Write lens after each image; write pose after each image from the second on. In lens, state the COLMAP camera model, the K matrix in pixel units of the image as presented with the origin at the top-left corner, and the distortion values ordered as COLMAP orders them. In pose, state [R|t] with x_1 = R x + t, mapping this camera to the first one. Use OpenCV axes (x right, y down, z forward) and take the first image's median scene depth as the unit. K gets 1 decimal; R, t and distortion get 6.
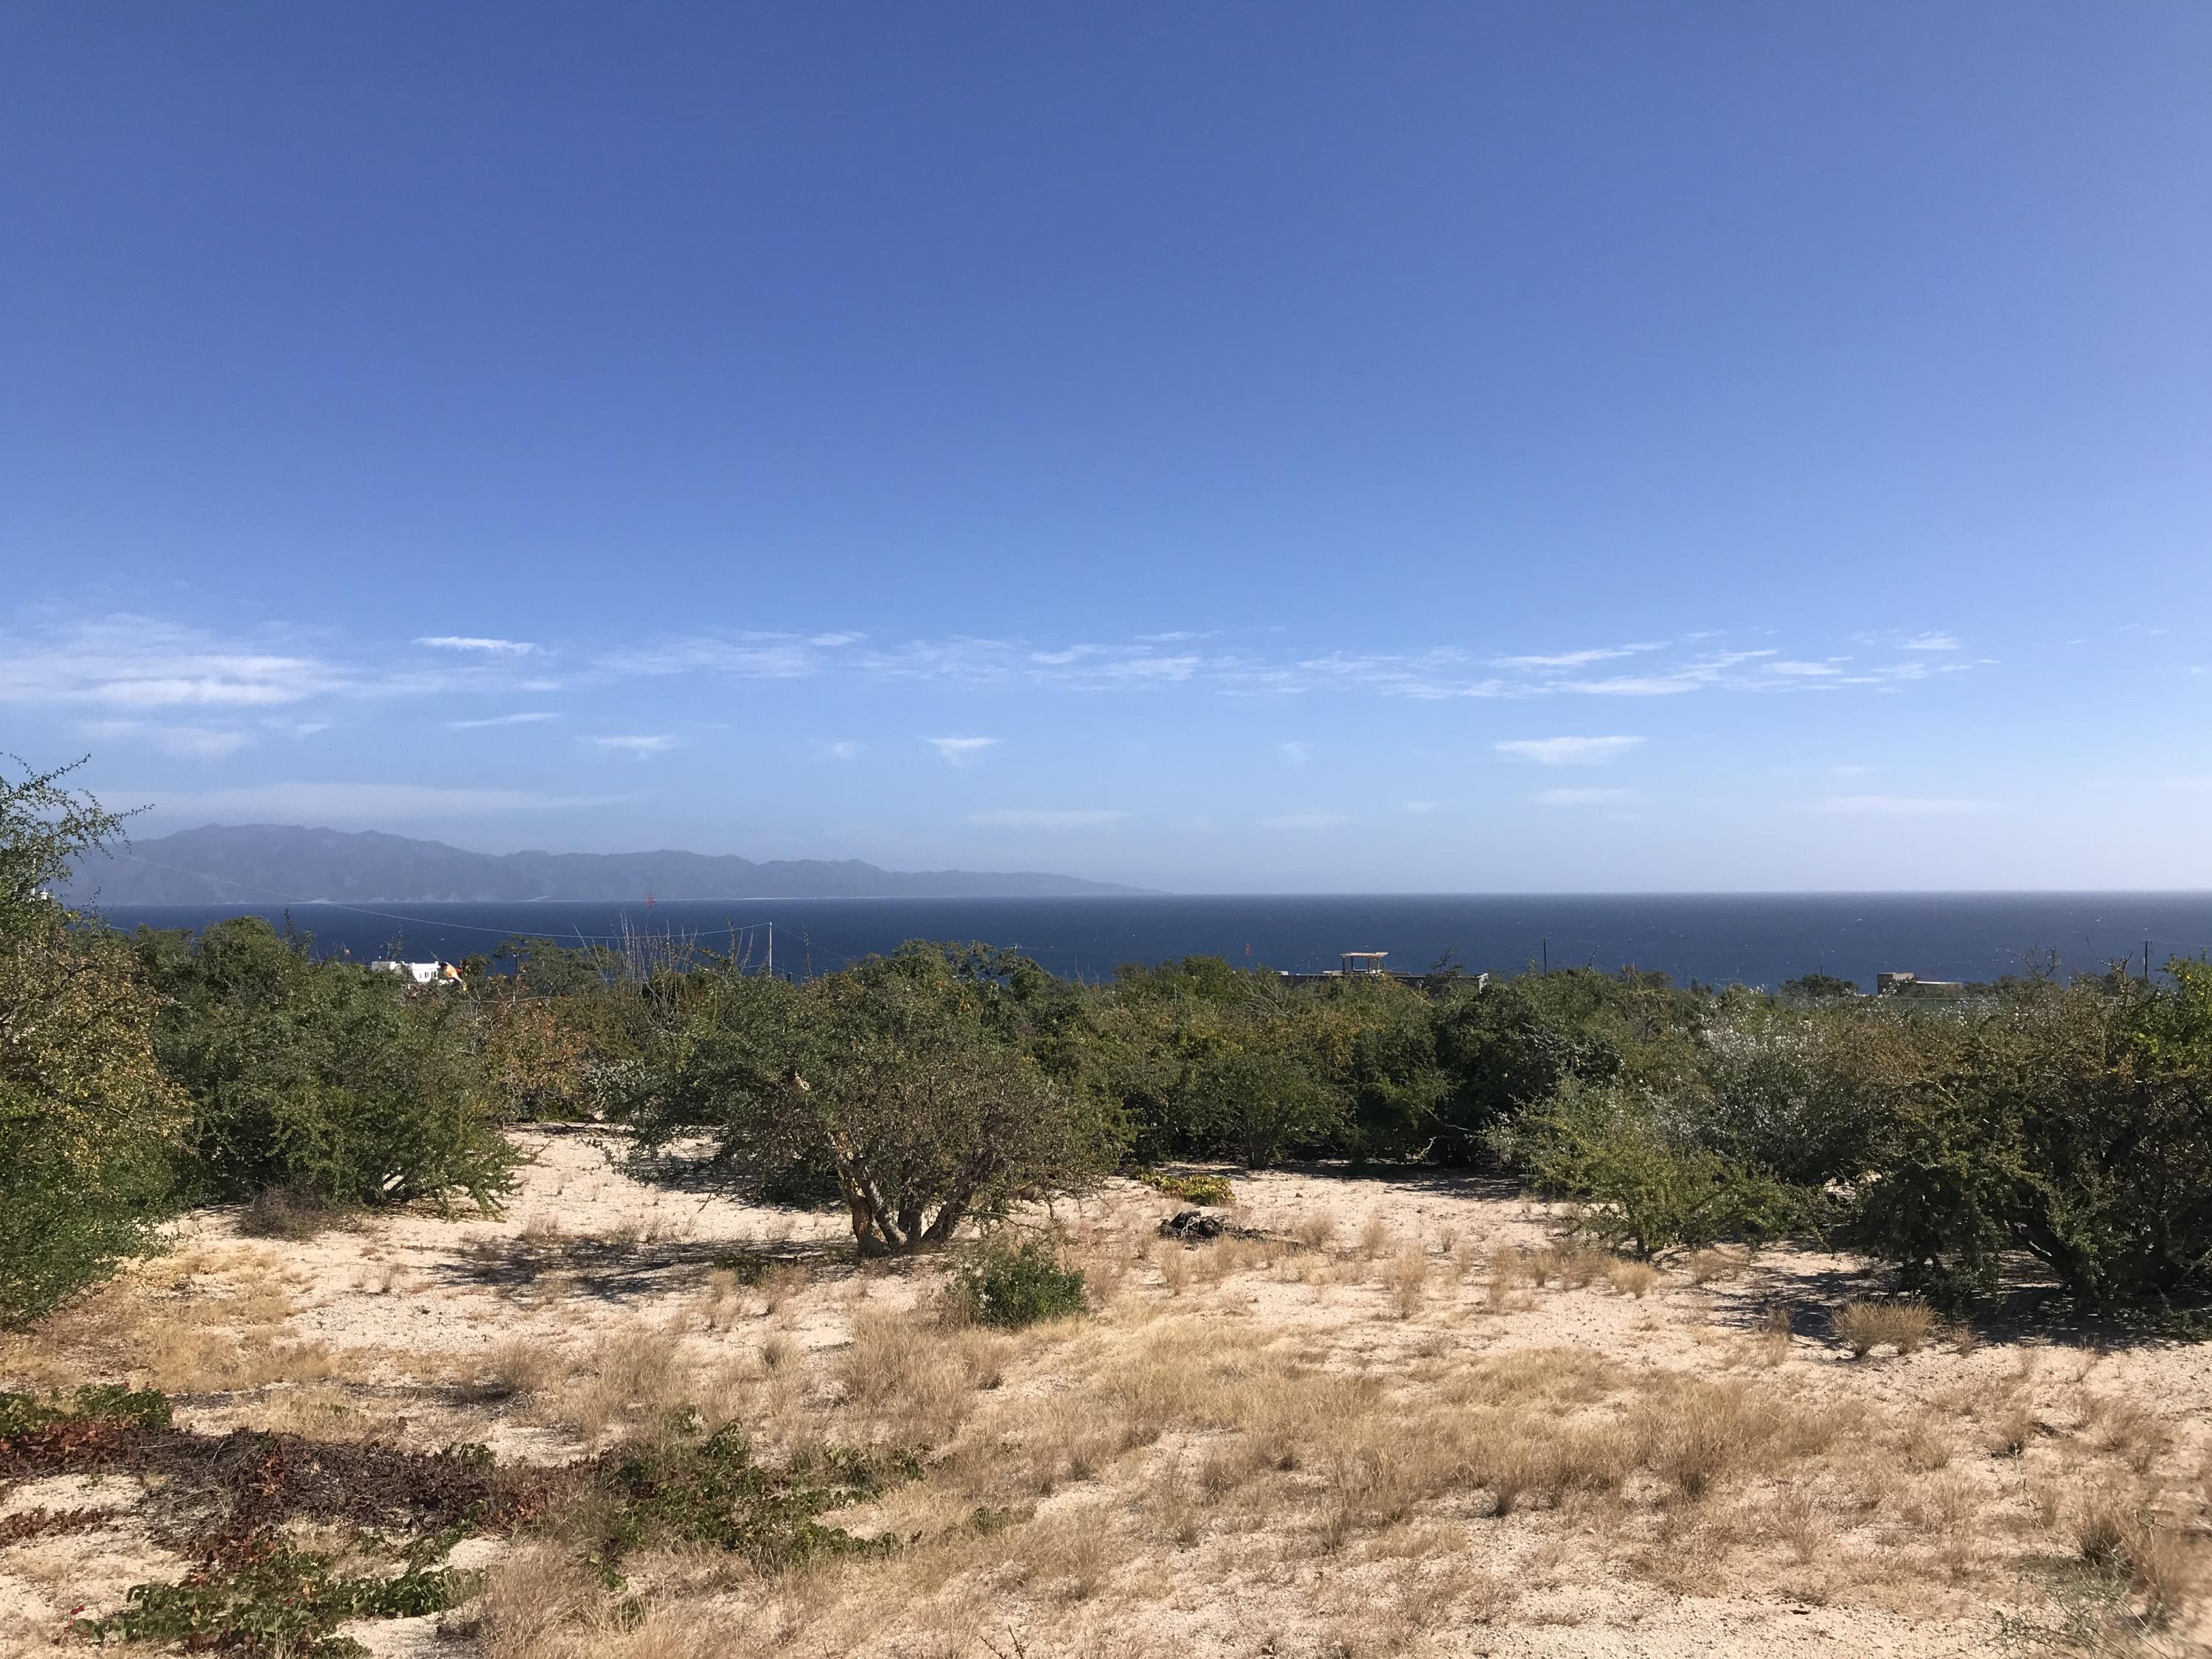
lens RADIAL K [[1776.2, 0, 1113.2], [0, 1776.2, 802.6], [0, 0, 1]] dist [0.024296, -0.031818]
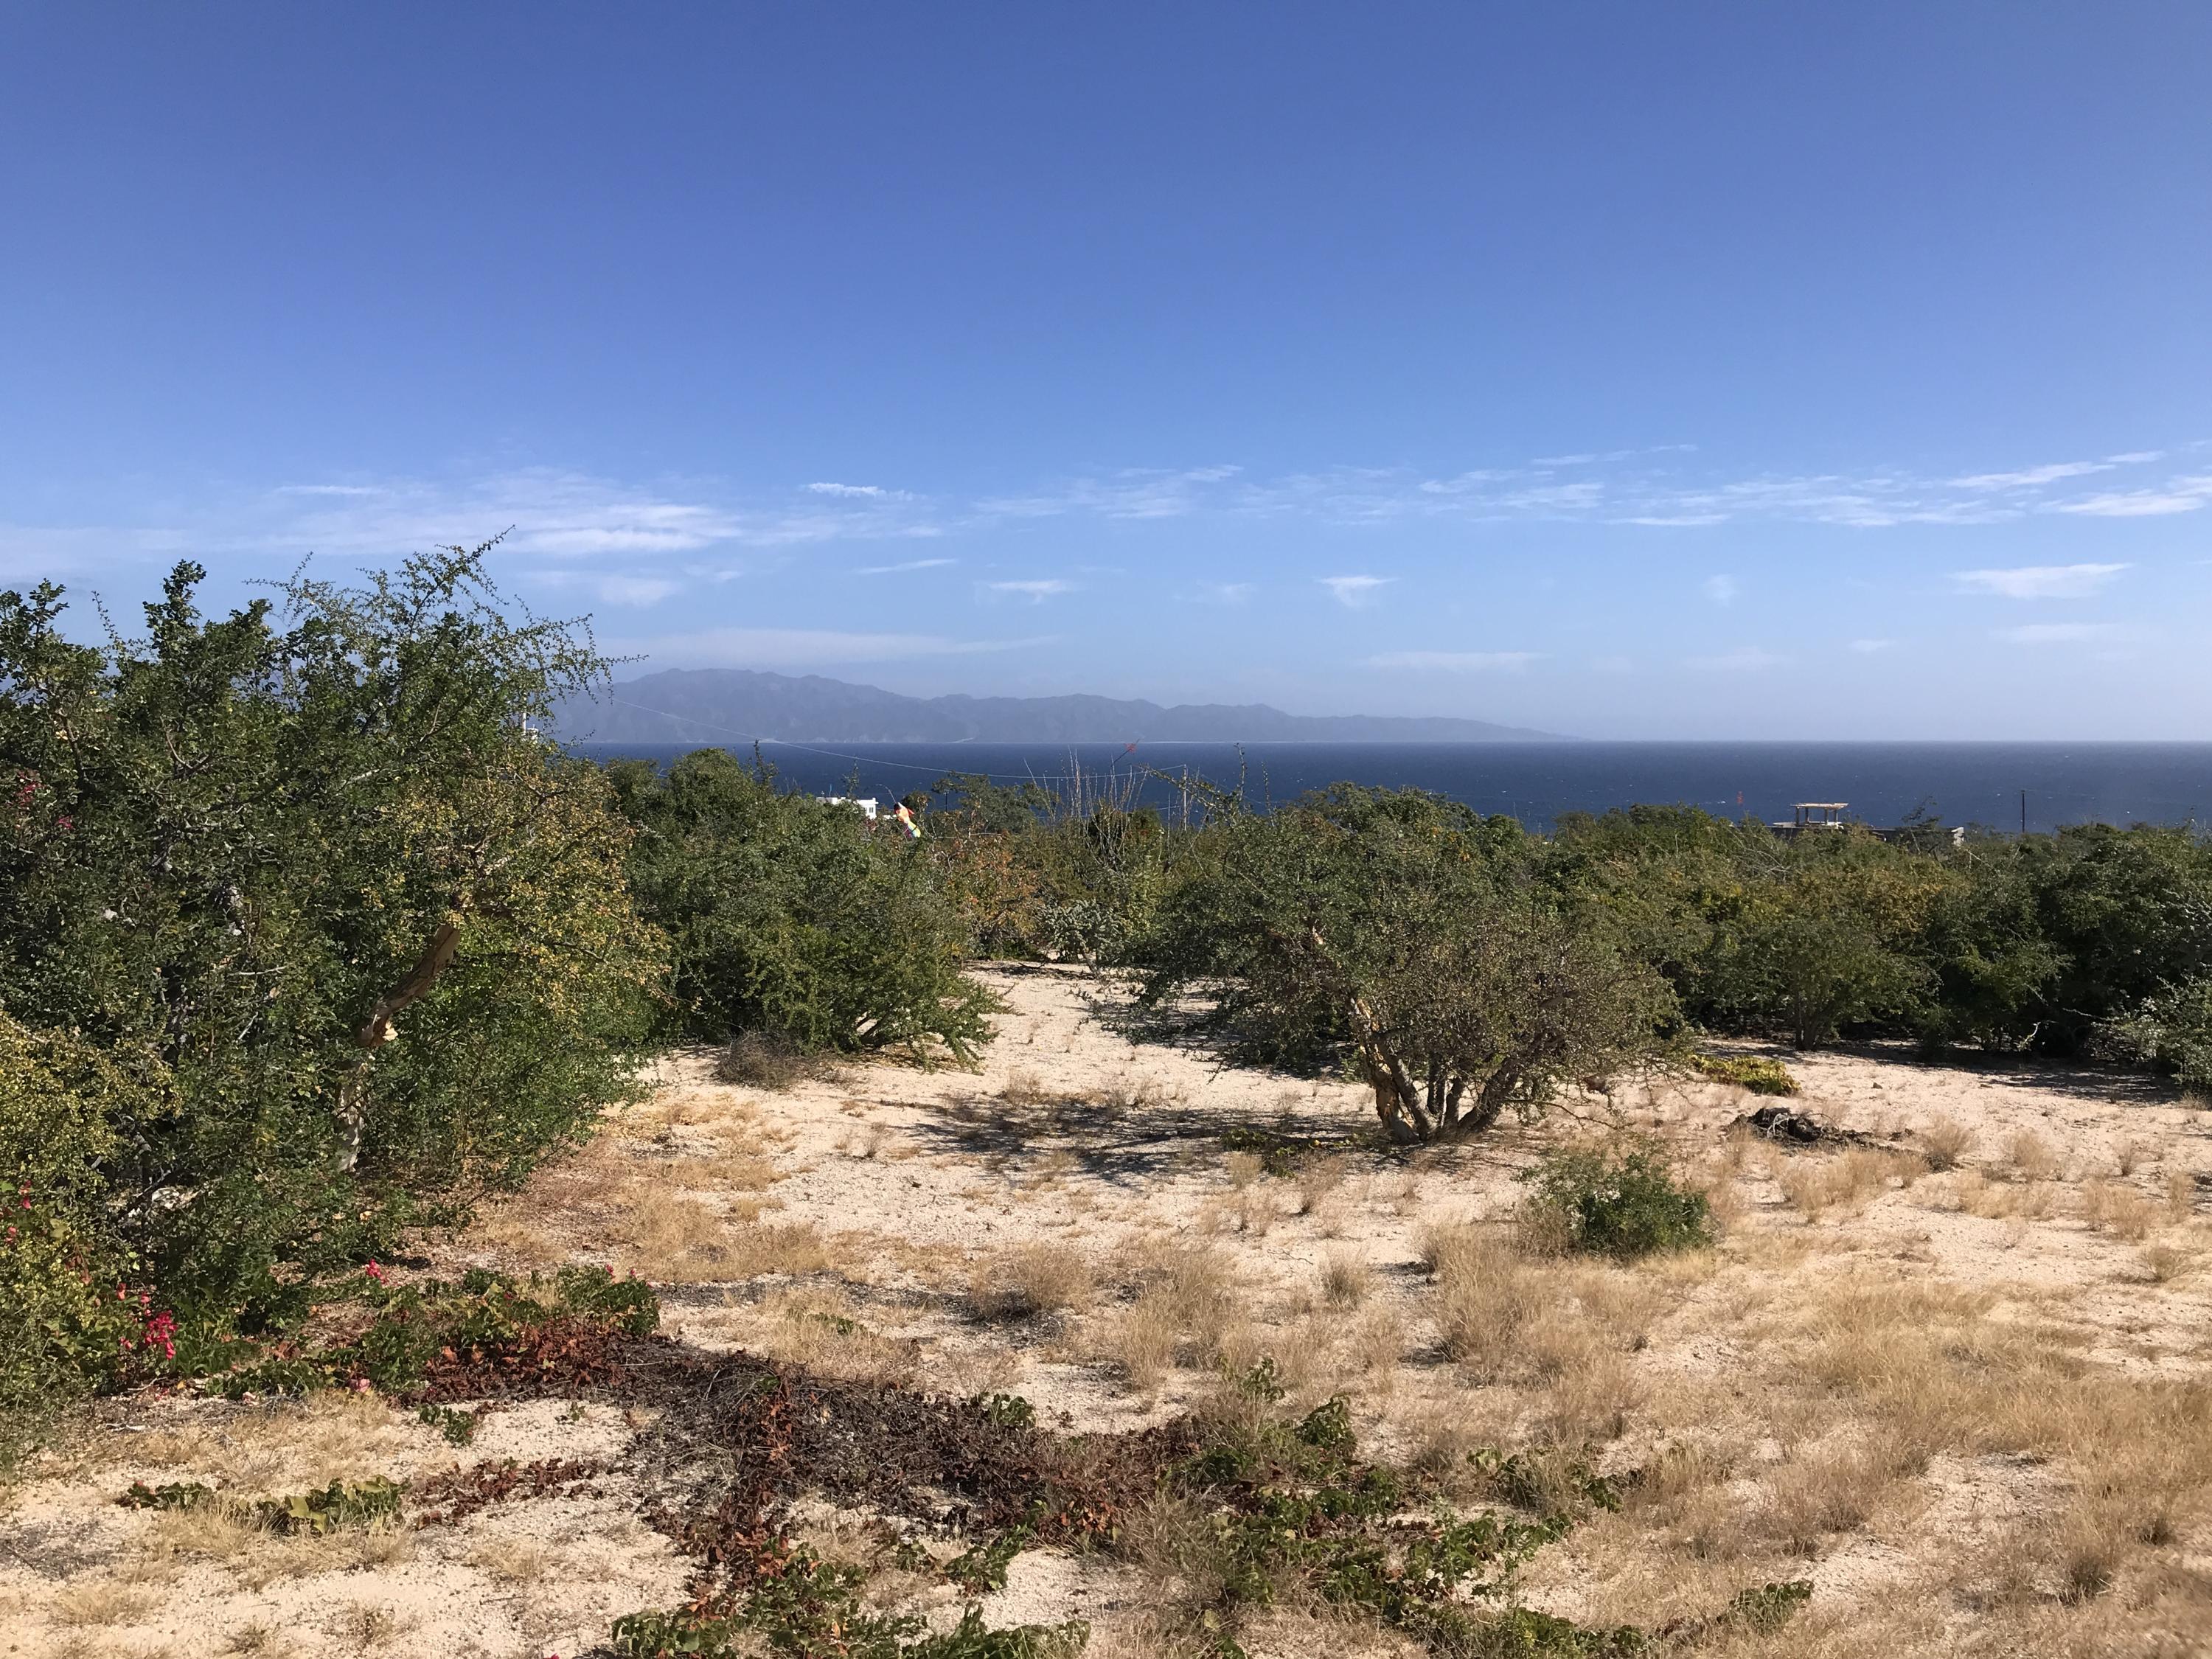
lens RADIAL K [[1776.2, 0, 1095.1], [0, 1776.2, 818.4], [0, 0, 1]] dist [0.024296, -0.031818]
pose [[0.972522, 0.015910, -0.232266, -0.101284], [0.006694, 0.995339, 0.096208, 0.020927], [0.232714, -0.095120, 0.967882, 0.191494]]
